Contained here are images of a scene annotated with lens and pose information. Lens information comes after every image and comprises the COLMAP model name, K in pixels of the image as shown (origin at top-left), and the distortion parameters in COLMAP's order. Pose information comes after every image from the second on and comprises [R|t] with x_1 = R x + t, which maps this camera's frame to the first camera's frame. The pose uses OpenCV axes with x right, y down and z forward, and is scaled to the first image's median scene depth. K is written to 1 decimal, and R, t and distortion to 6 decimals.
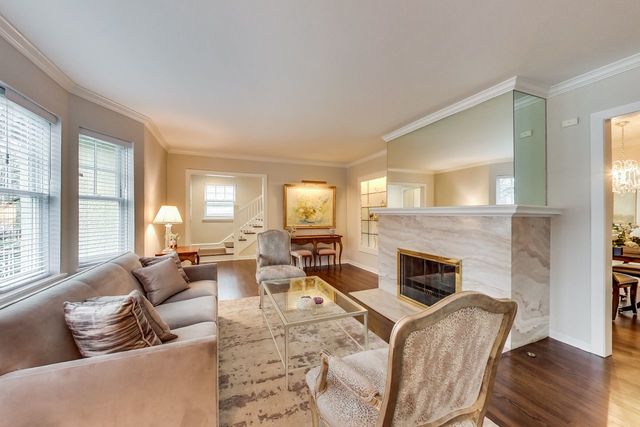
lens RADIAL K [[246.7, 0, 320.3], [0, 246.7, 213.4], [0, 0, 1]] dist [-0.000033, 0.000111]
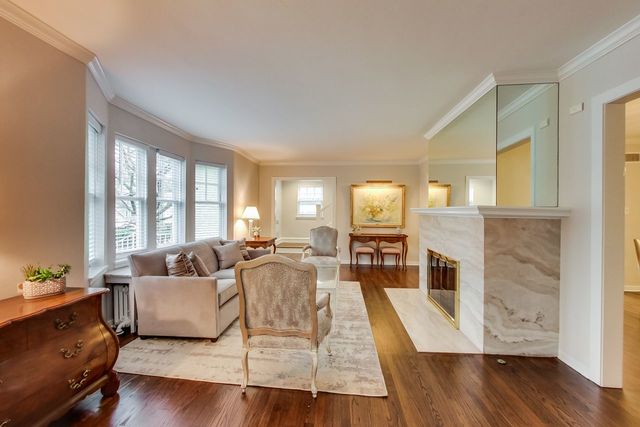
lens RADIAL K [[270.2, 0, 316.8], [0, 270.2, 211.9], [0, 0, 1]] dist [0.011667, 0.000573]
pose [[0.883377, 0.006091, -0.468623, 0.398040], [-0.005005, 0.999981, 0.003561, -0.007149], [0.468636, -0.000800, 0.883391, -0.156315]]
